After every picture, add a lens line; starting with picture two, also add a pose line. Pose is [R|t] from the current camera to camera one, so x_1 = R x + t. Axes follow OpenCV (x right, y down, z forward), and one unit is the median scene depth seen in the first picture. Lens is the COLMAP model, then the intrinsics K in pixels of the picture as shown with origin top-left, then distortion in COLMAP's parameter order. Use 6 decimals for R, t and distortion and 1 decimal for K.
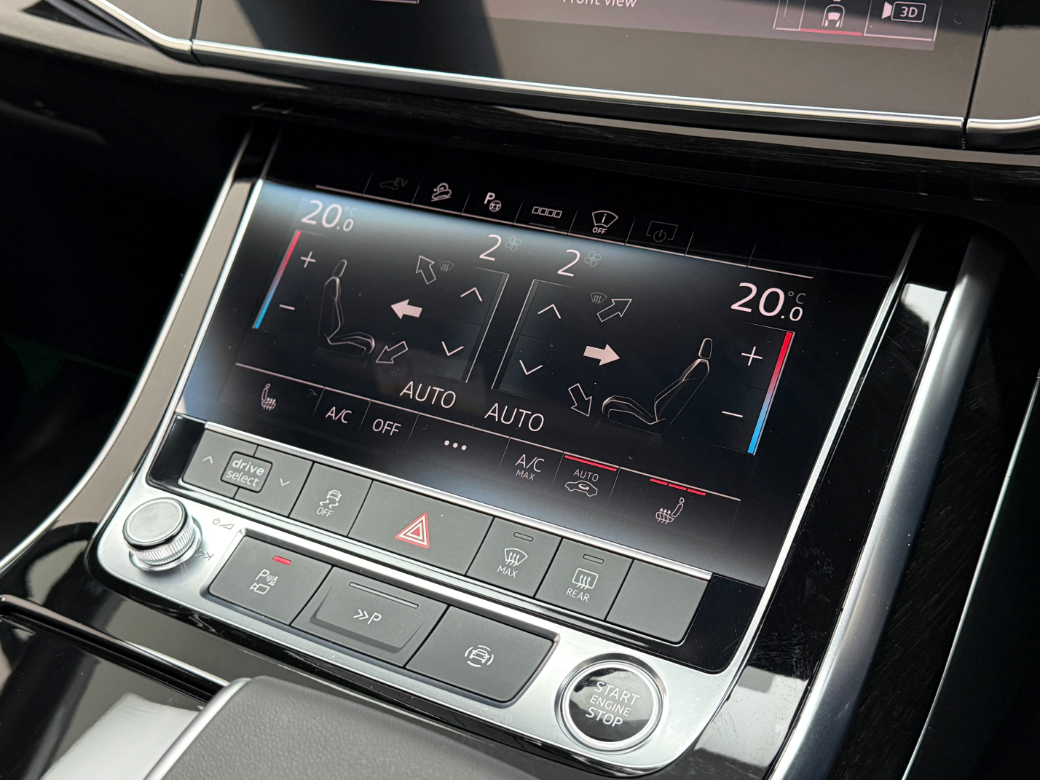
lens RADIAL K [[1171.3, 0, 523.7], [0, 1171.3, 397.8], [0, 0, 1]] dist [0.030915, 0.000000]
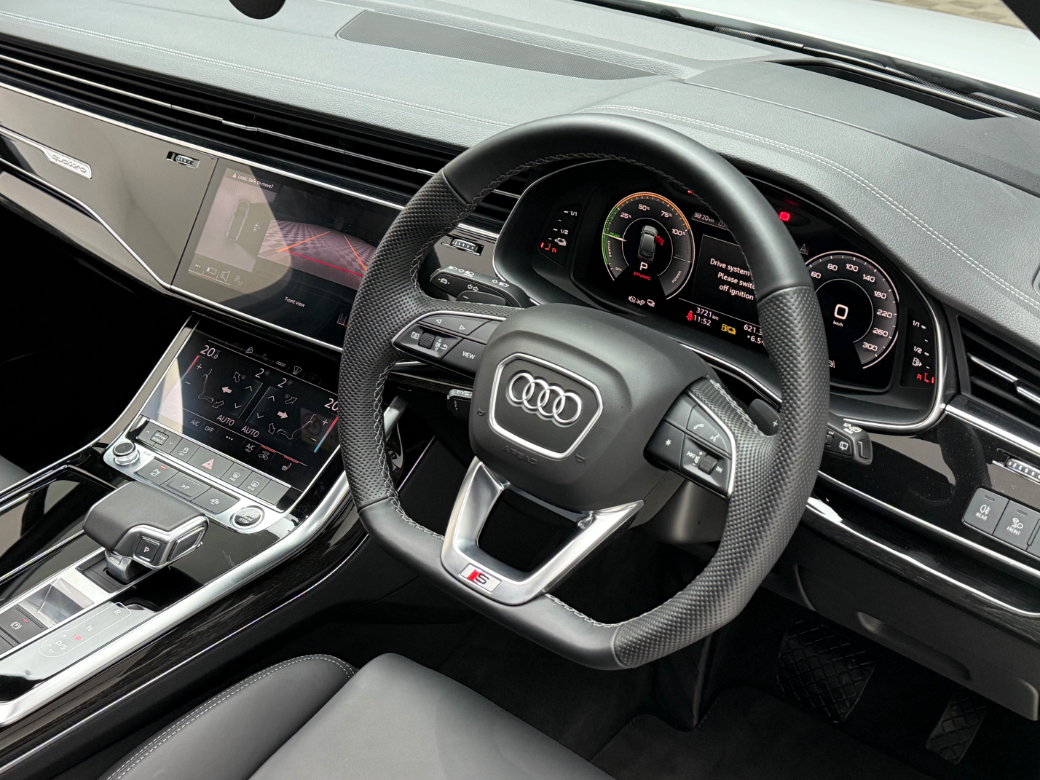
lens RADIAL K [[1273.0, 0, 522.8], [0, 1273.0, 382.9], [0, 0, 1]] dist [0.121143, 0.000000]
pose [[0.985664, 0.150883, -0.075509, 0.909751], [-0.157214, 0.983778, -0.086402, 0.067898], [0.061247, 0.097035, 0.993395, -2.210442]]
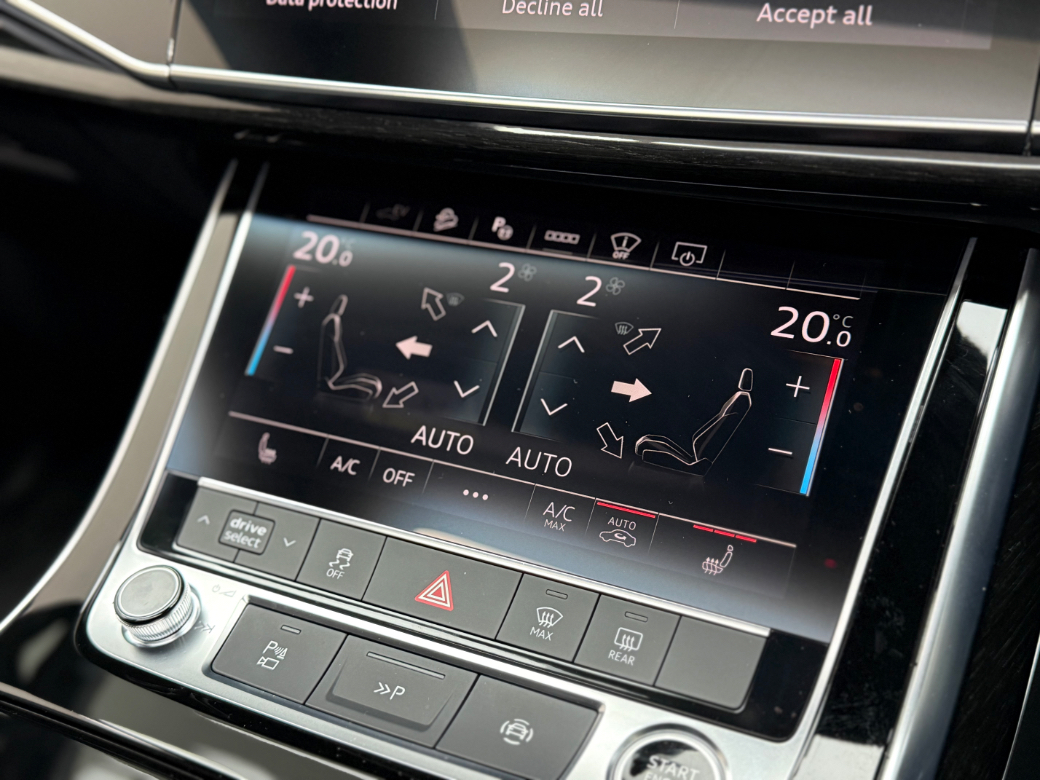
lens RADIAL K [[1175.1, 0, 519.8], [0, 1175.1, 393.7], [0, 0, 1]] dist [0.033899, 0.000000]
pose [[0.999026, -0.039018, 0.020601, -0.040680], [0.039326, 0.999117, -0.014766, -0.024392], [-0.020006, 0.015562, 0.999679, 0.080476]]
